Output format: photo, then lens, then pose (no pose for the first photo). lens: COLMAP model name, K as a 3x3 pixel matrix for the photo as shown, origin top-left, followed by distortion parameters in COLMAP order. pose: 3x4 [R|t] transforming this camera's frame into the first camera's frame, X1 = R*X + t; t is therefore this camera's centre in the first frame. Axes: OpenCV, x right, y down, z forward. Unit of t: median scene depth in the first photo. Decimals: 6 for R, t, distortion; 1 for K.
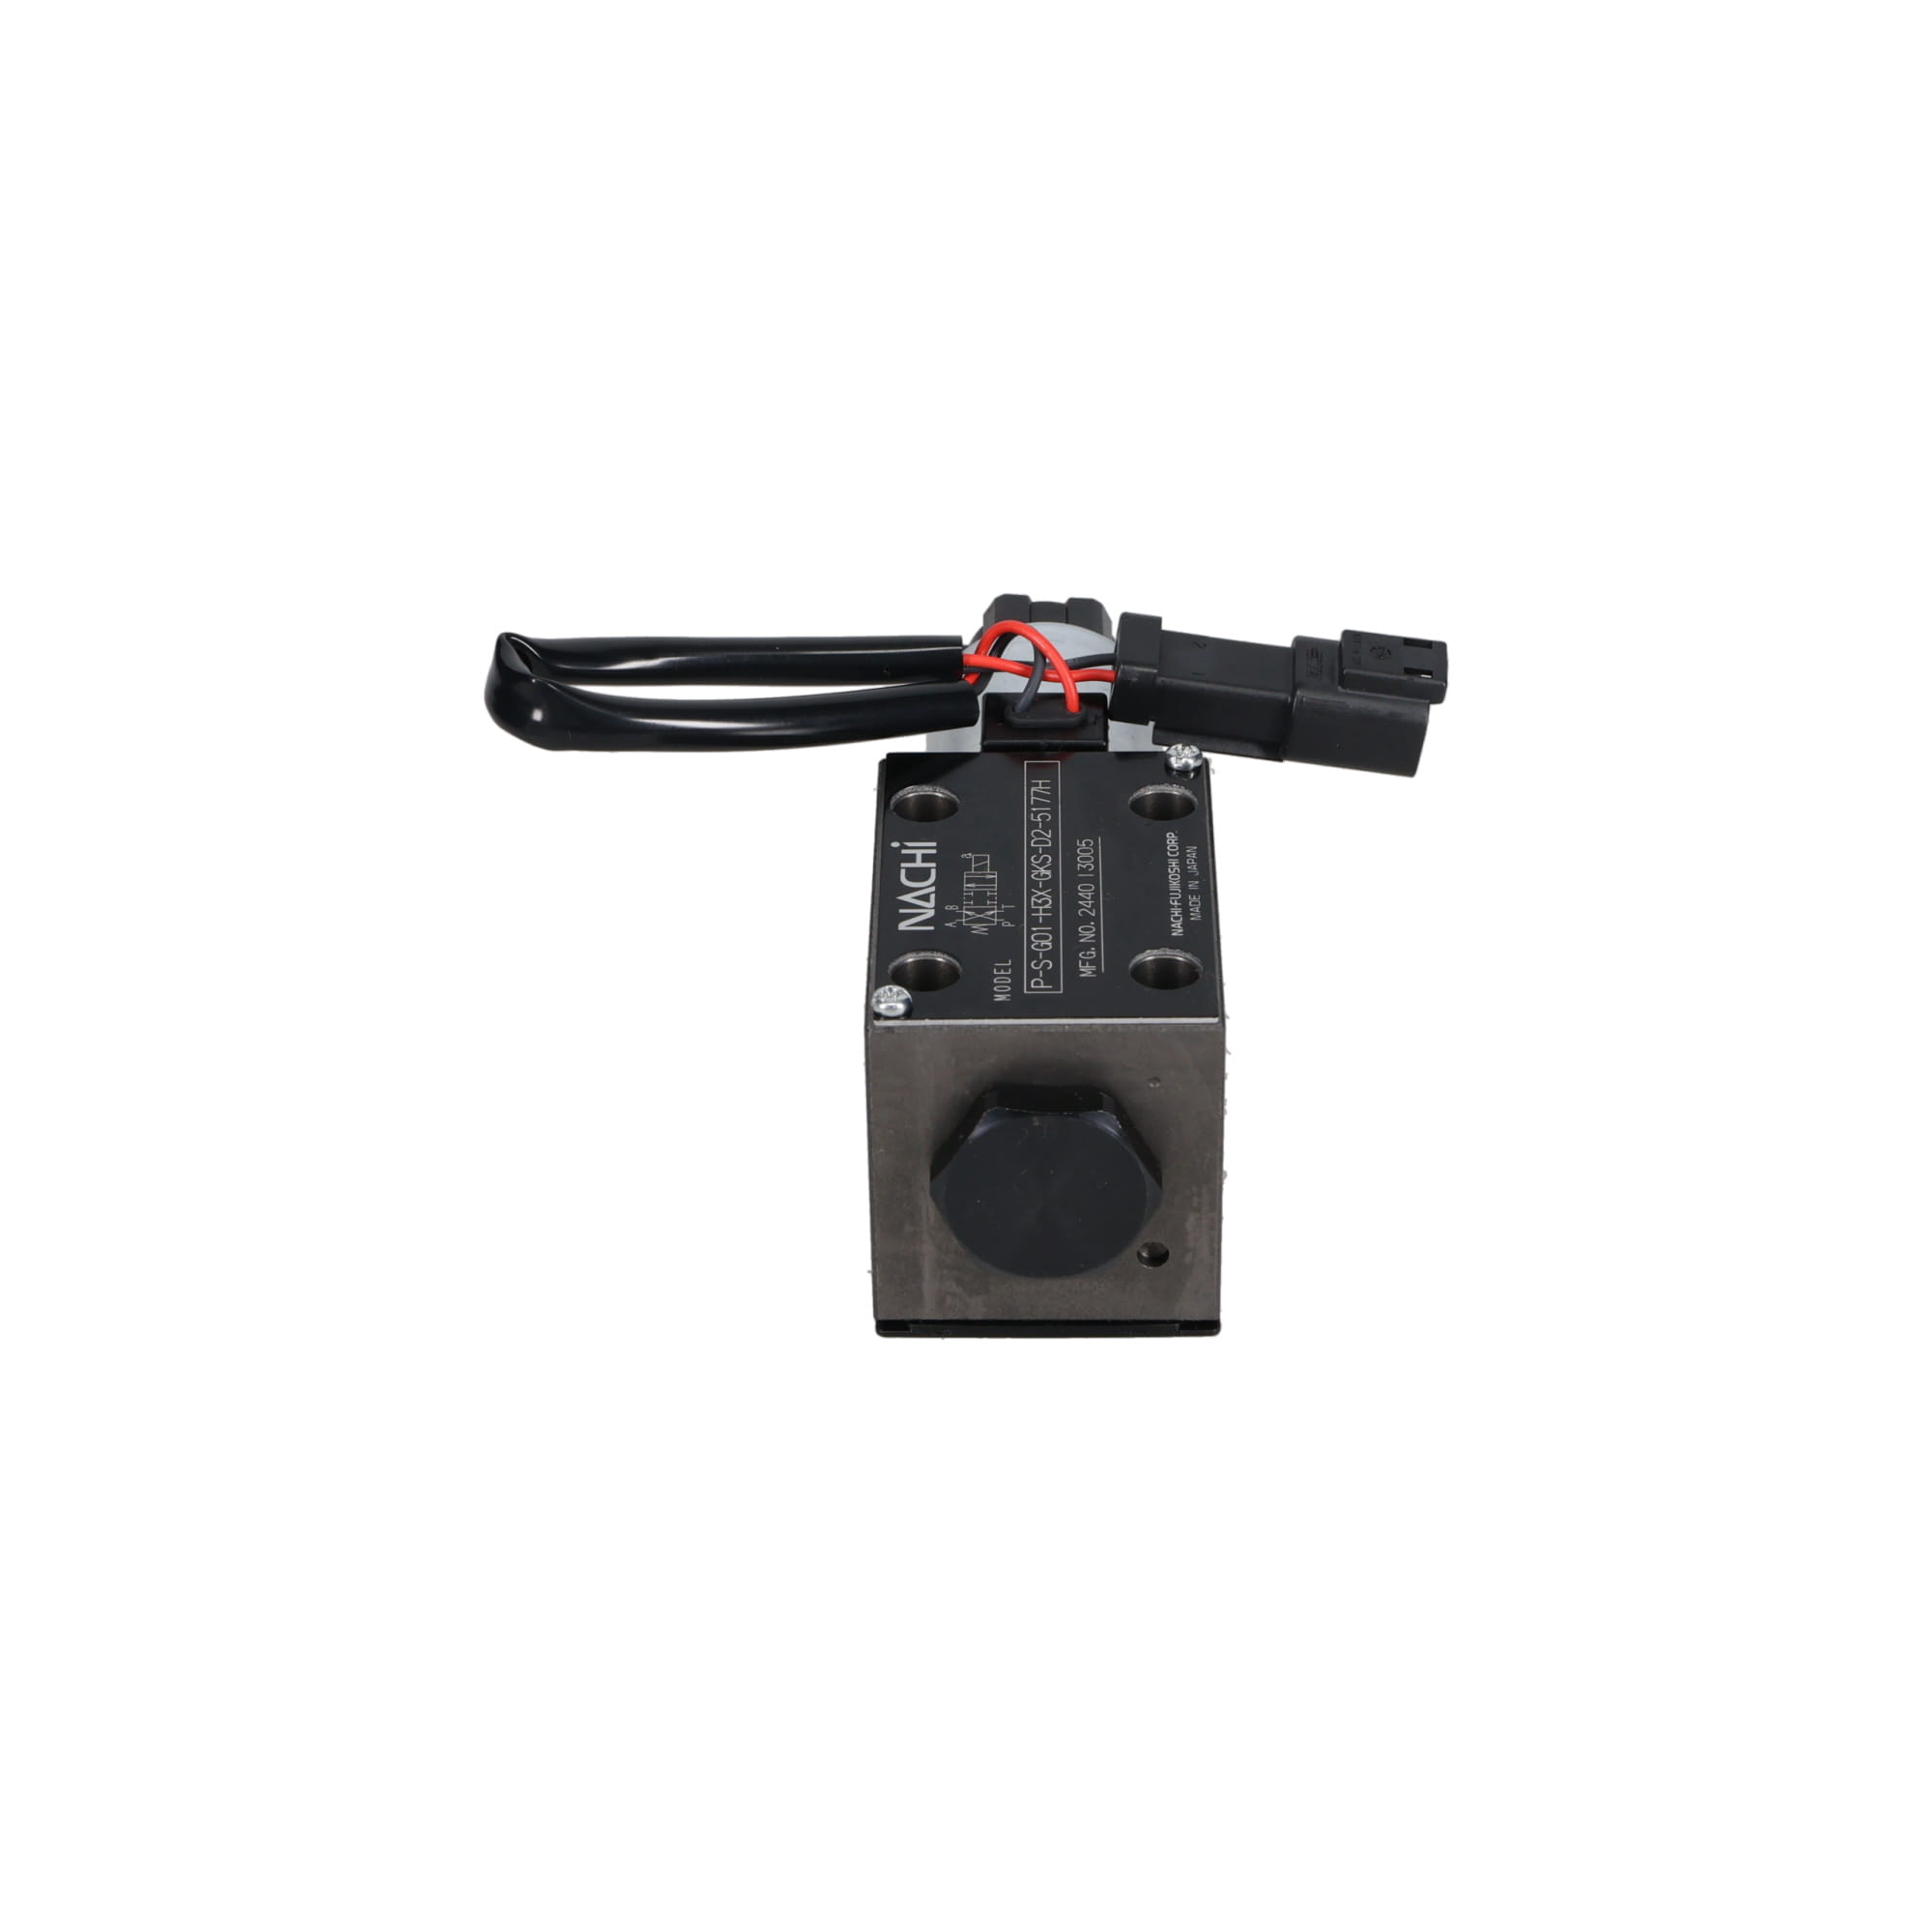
lens RADIAL K [[4547.3, 0, 916.9], [0, 4547.3, 967.9], [0, 0, 1]] dist [0.030975, 0.188818]
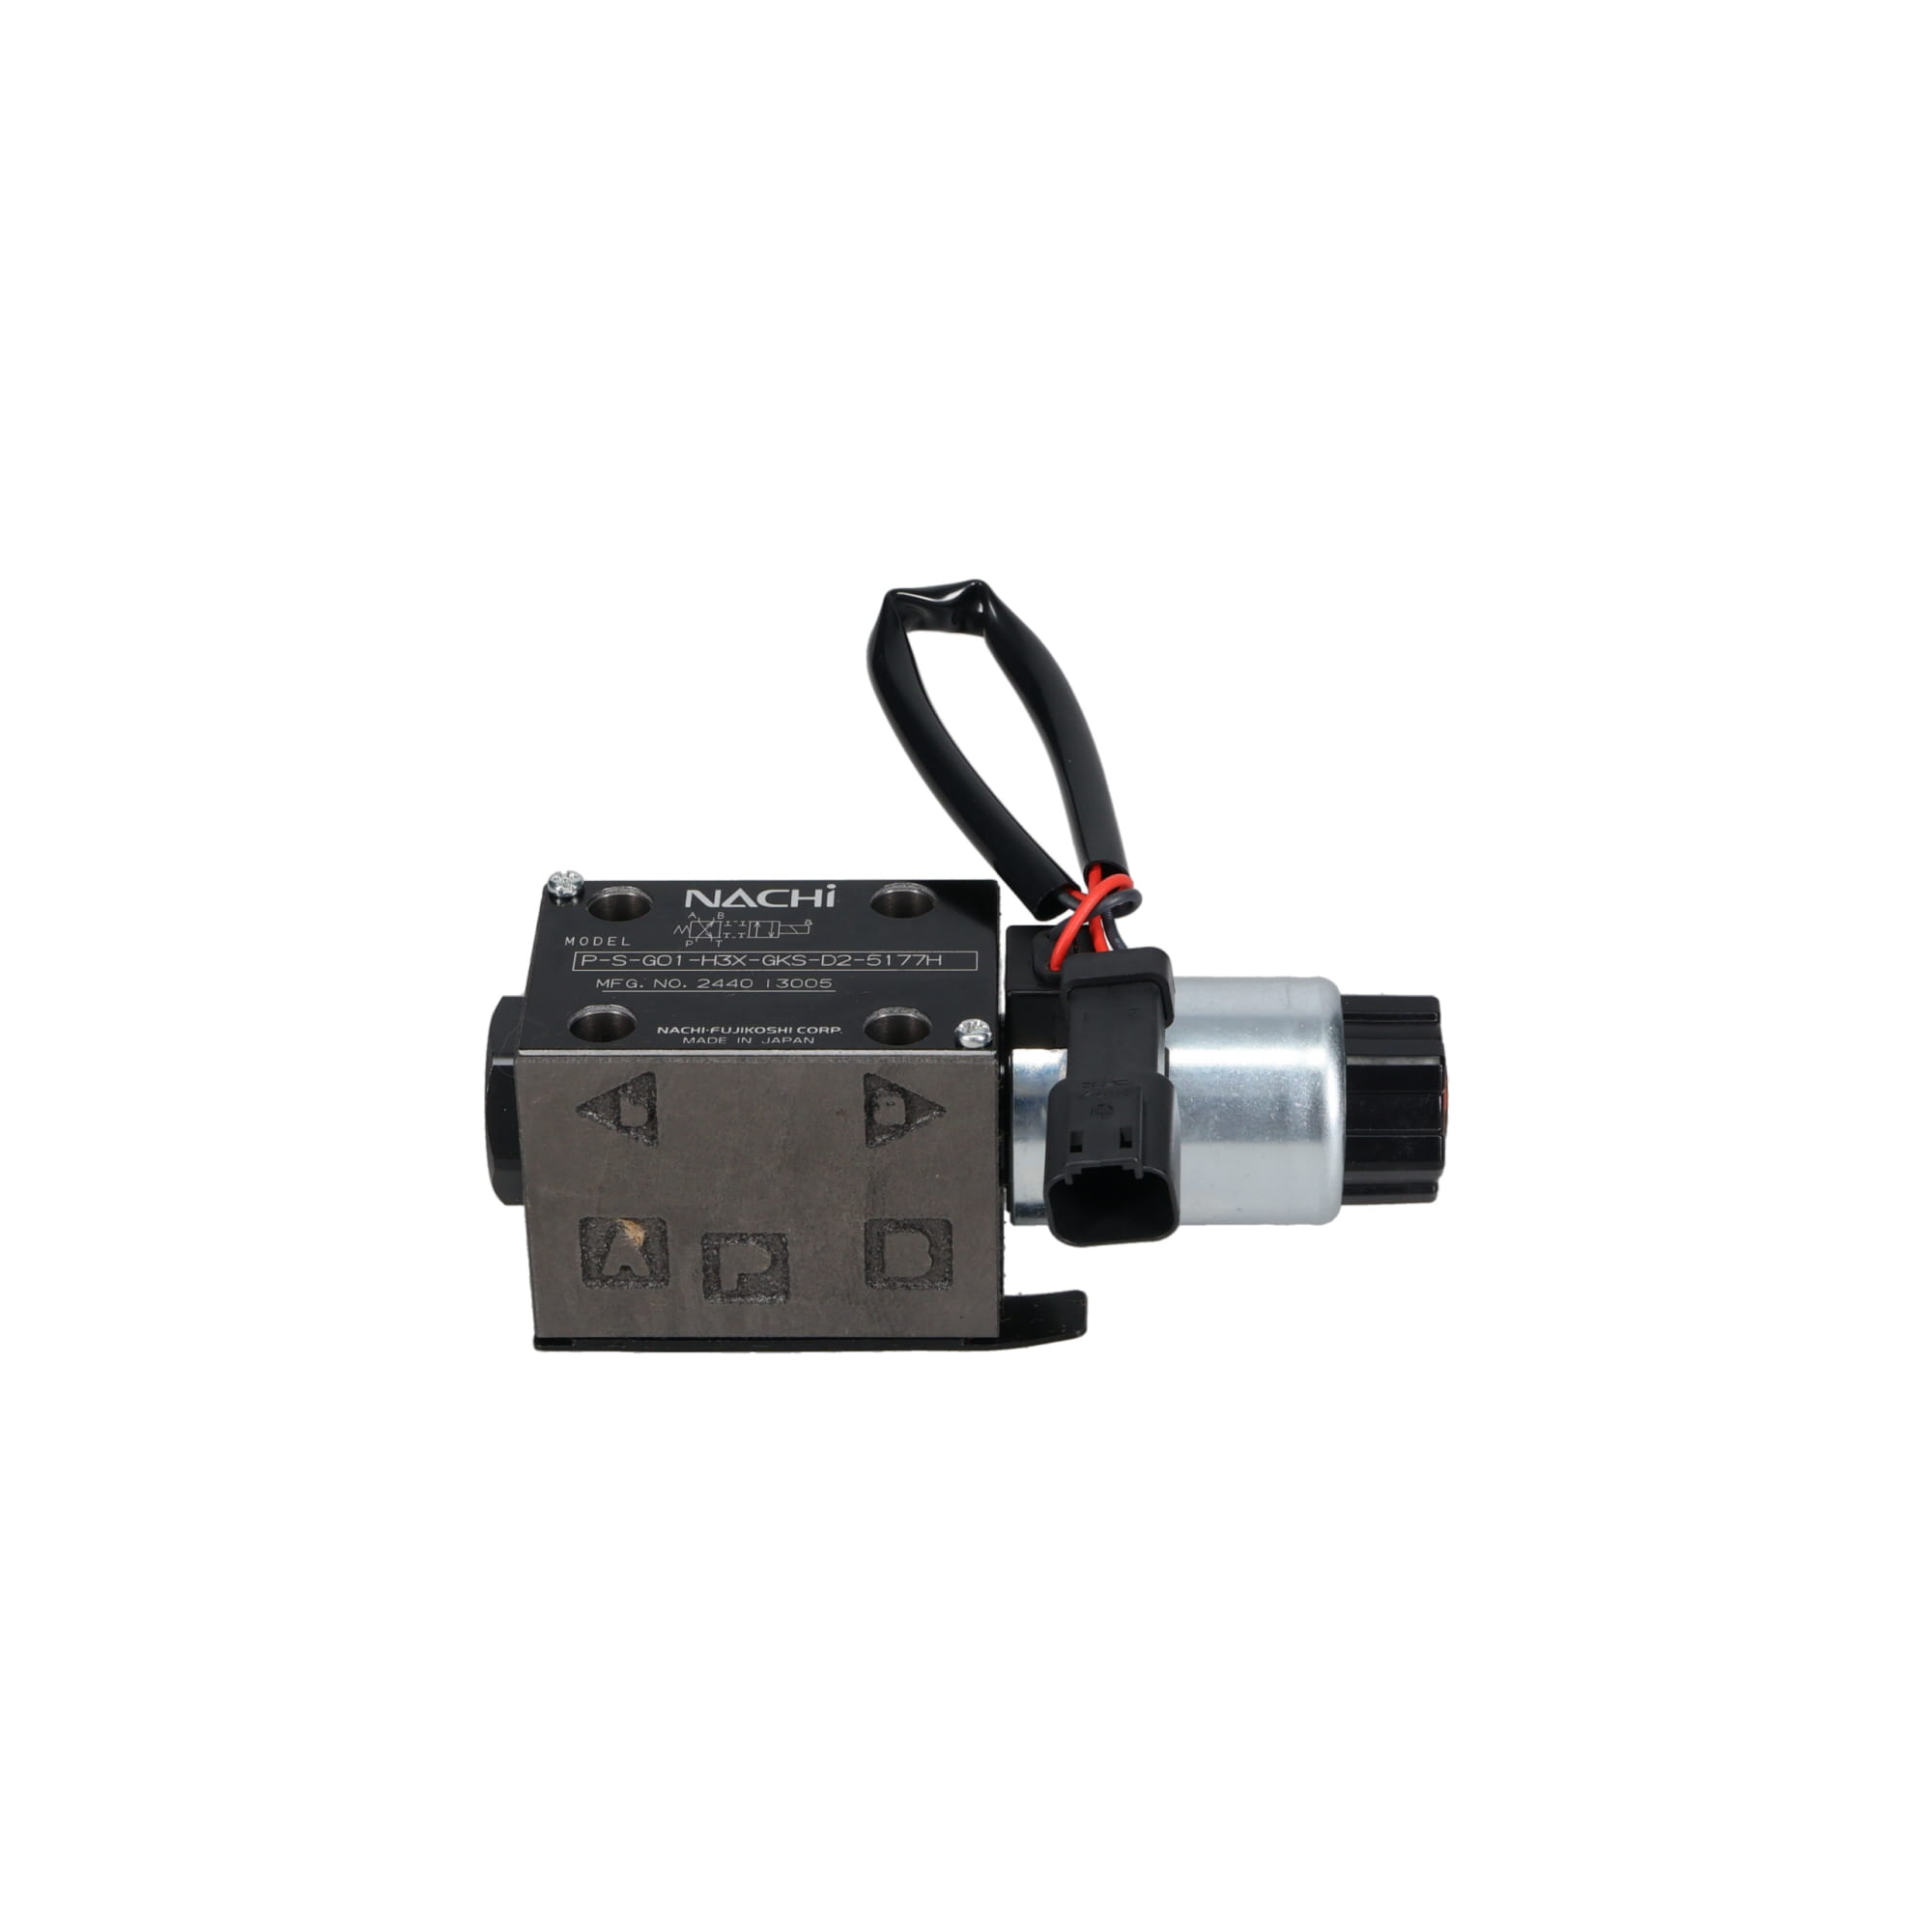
lens RADIAL K [[4547.3, 0, 916.9], [0, 4547.3, 967.9], [0, 0, 1]] dist [0.030975, 0.188818]
pose [[0.000621, 0.559782, -0.828640, 0.903008], [-0.551653, 0.691338, 0.466616, -0.530467], [0.834073, 0.456832, 0.309235, 0.704653]]
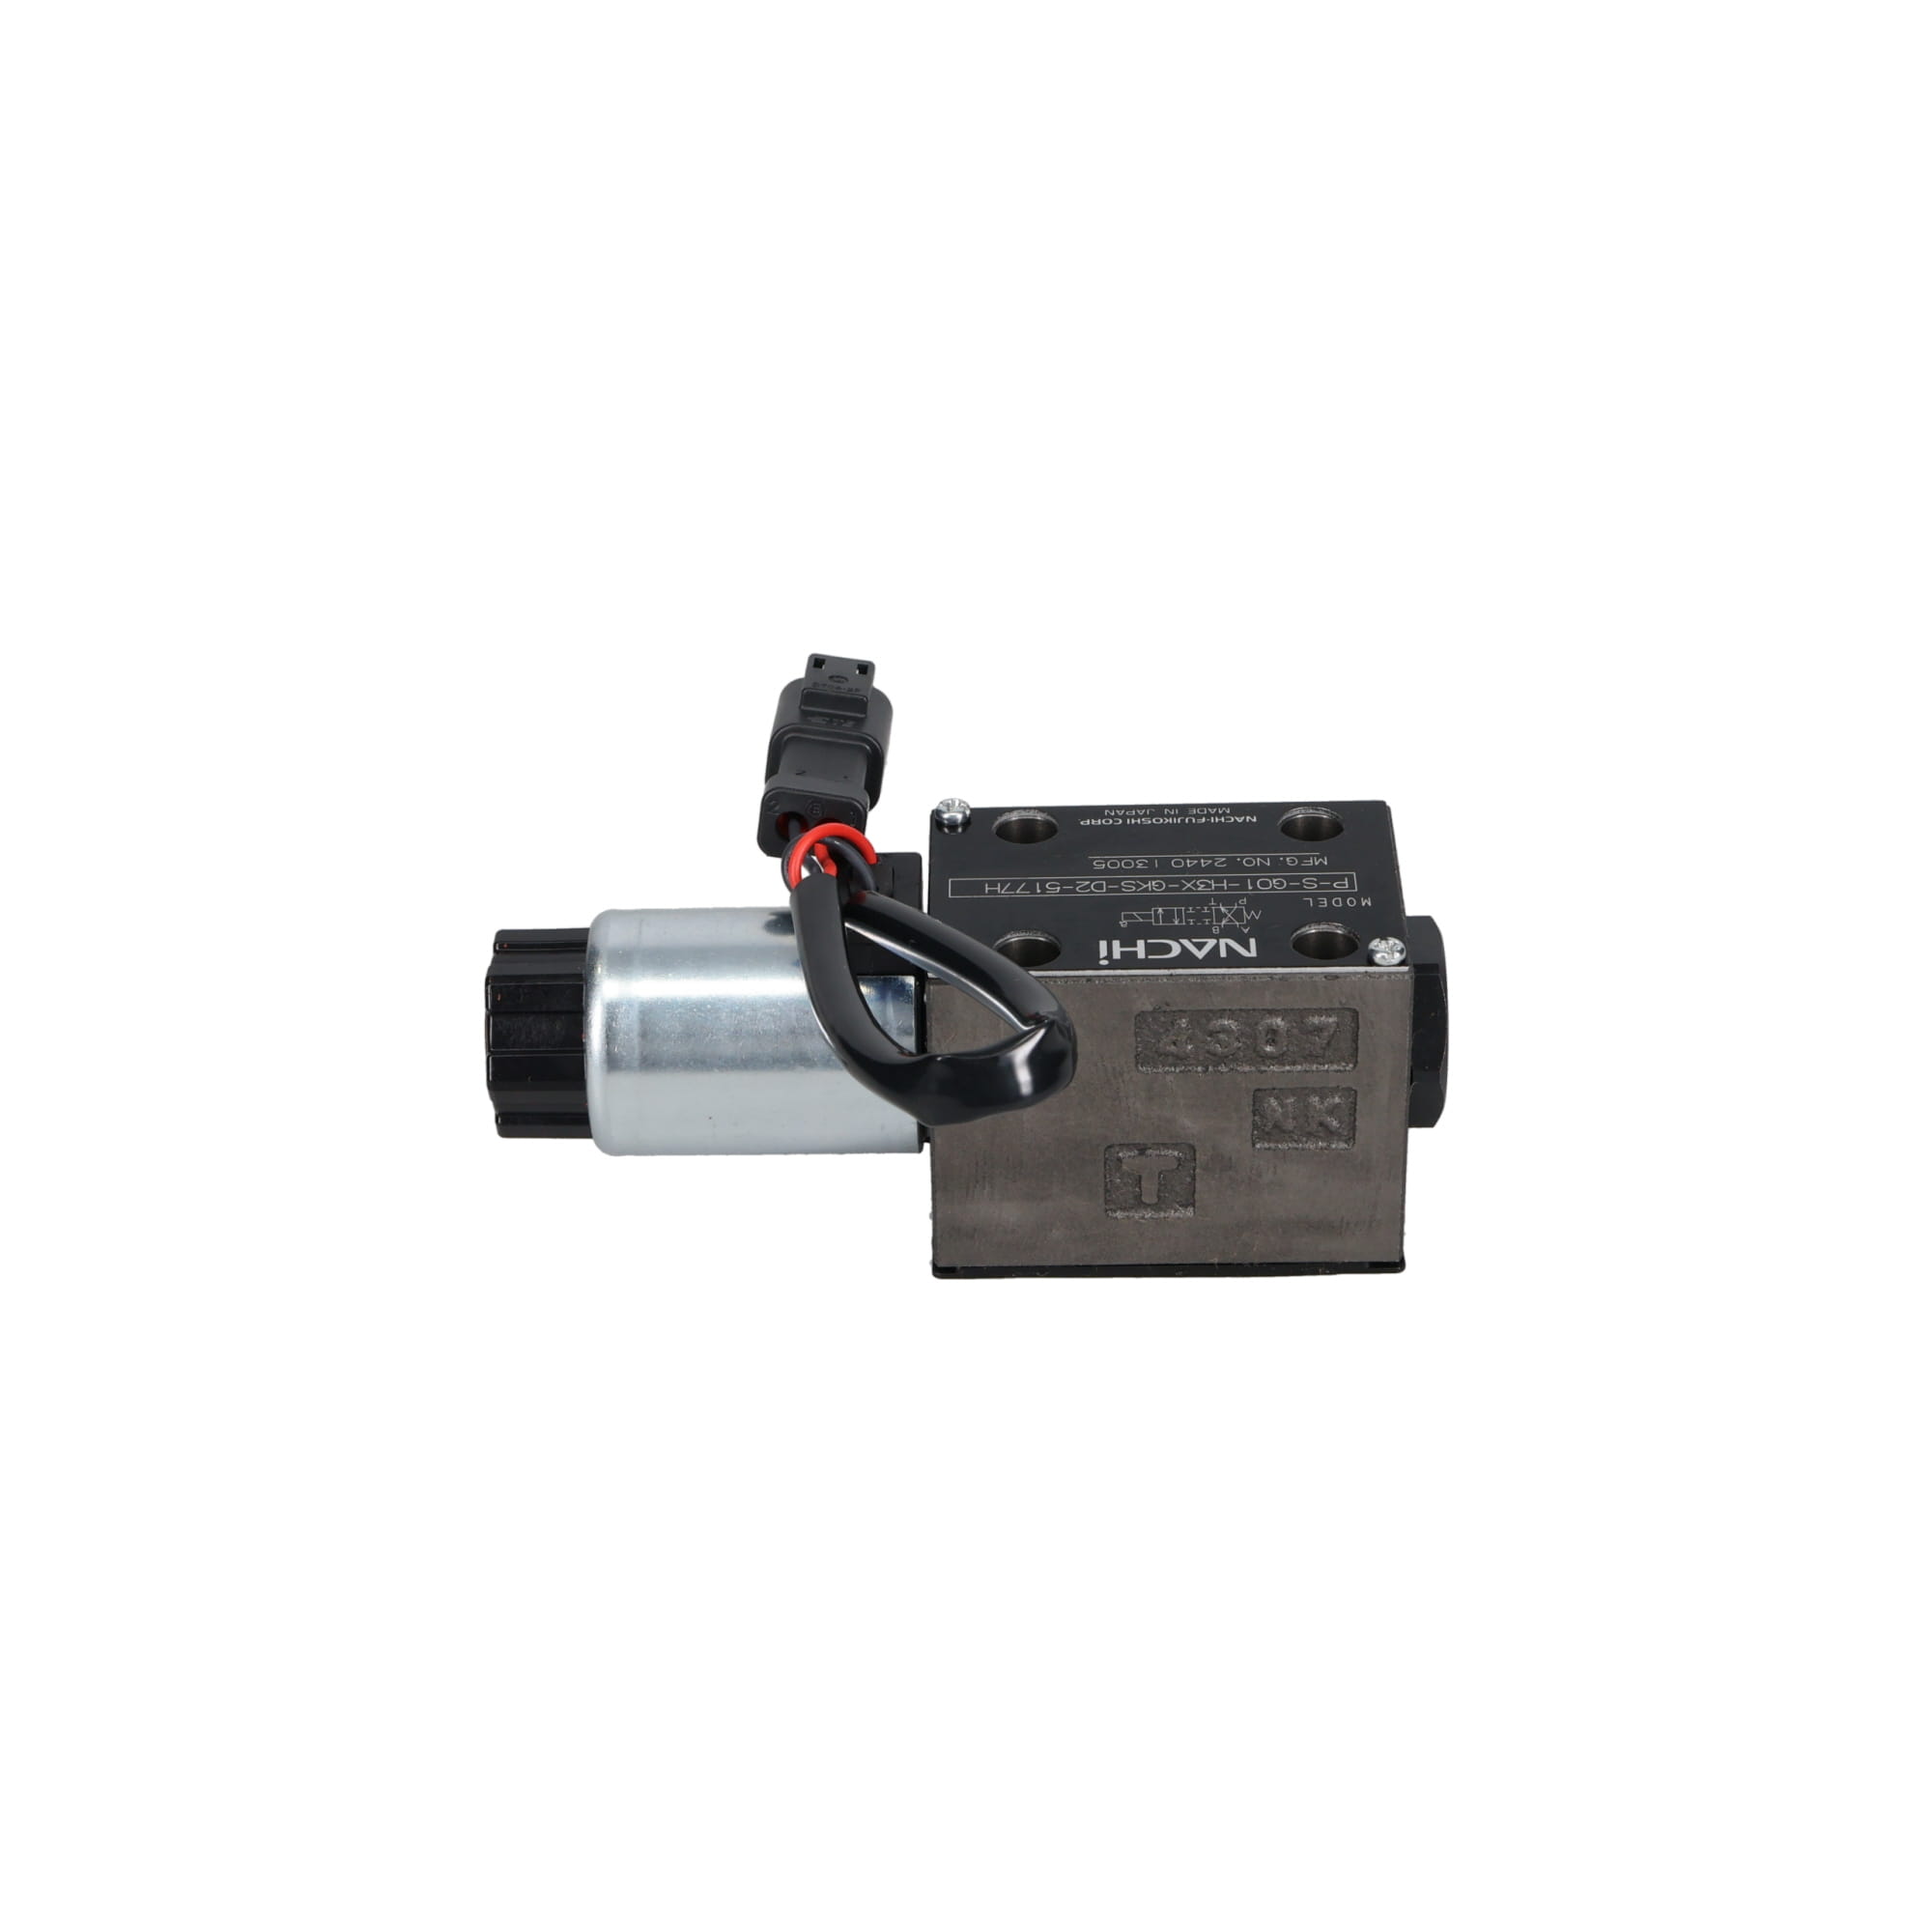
lens RADIAL K [[4547.3, 0, 916.9], [0, 4547.3, 967.9], [0, 0, 1]] dist [0.030975, 0.188818]
pose [[-0.006033, -0.516992, 0.855969, -0.878653], [0.585824, 0.691889, 0.422019, -0.481847], [-0.810416, 0.503993, 0.298692, 0.743400]]
